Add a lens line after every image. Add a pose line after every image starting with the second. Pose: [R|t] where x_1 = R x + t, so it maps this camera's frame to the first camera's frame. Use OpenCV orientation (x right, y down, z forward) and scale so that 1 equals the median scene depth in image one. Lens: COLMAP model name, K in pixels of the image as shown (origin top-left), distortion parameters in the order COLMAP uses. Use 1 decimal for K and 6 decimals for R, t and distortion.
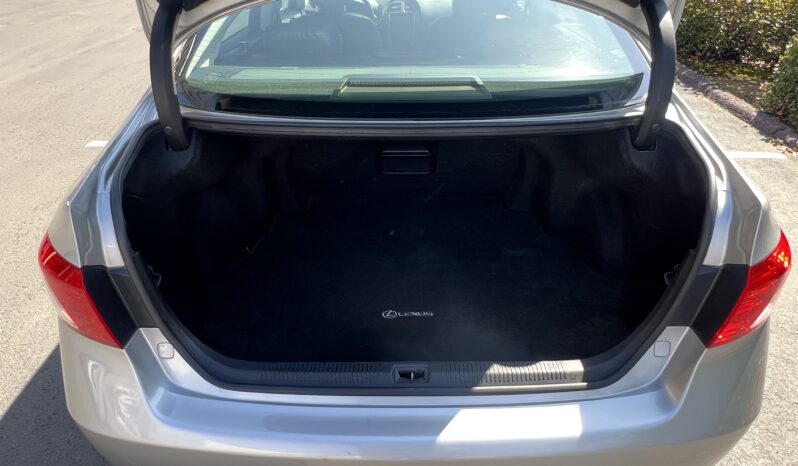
lens RADIAL K [[476.8, 0, 395.8], [0, 476.8, 237.0], [0, 0, 1]] dist [0.003012, -0.004366]
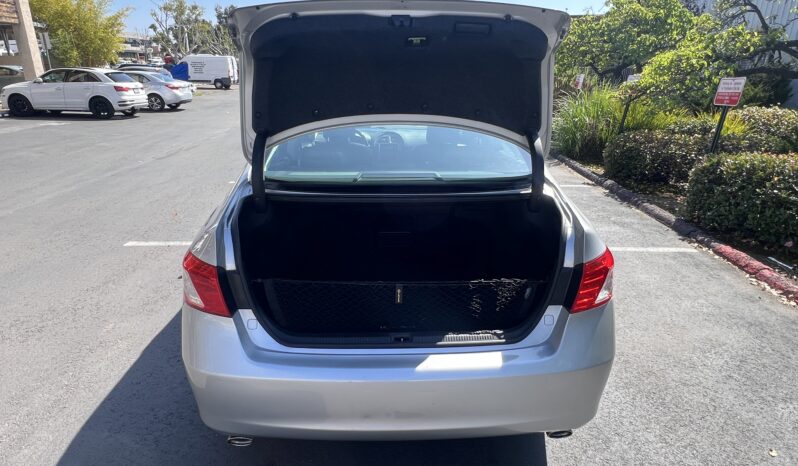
lens RADIAL K [[476.8, 0, 399.4], [0, 476.8, 234.6], [0, 0, 1]] dist [0.003012, -0.004366]
pose [[0.999258, -0.002622, 0.038437, -0.010202], [0.012361, 0.966758, -0.255395, 0.104864], [-0.036490, 0.255681, 0.966072, -0.198487]]
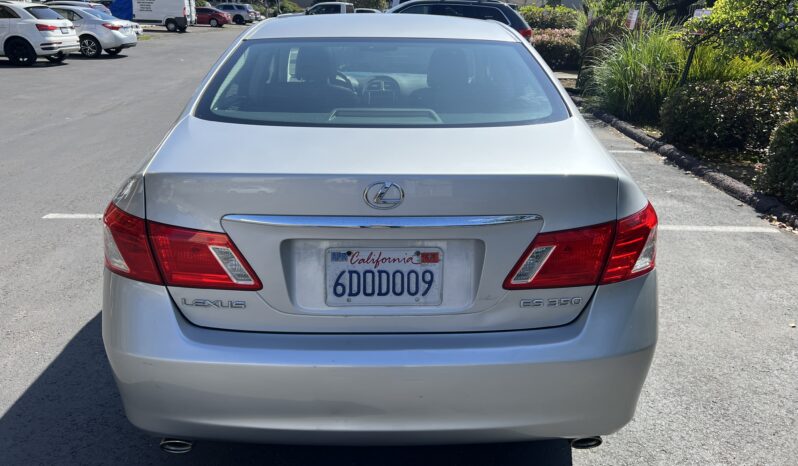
lens RADIAL K [[602.7, 0, 395.4], [0, 602.7, 227.9], [0, 0, 1]] dist [0.058094, -0.060960]
pose [[0.999579, 0.005334, 0.028503, 0.006211], [0.001793, 0.969683, -0.244358, 0.132995], [-0.028942, 0.244306, 0.969266, -0.187930]]
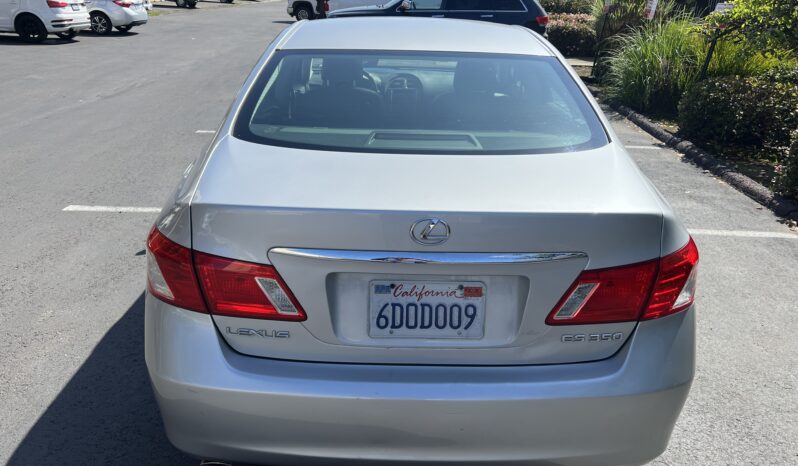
lens RADIAL K [[602.7, 0, 401.0], [0, 602.7, 227.9], [0, 0, 1]] dist [0.058094, -0.060960]
pose [[0.999366, 0.022942, 0.027213, -0.022454], [-0.016642, 0.977019, -0.212500, 0.094908], [-0.031462, 0.211913, 0.976782, -0.197609]]
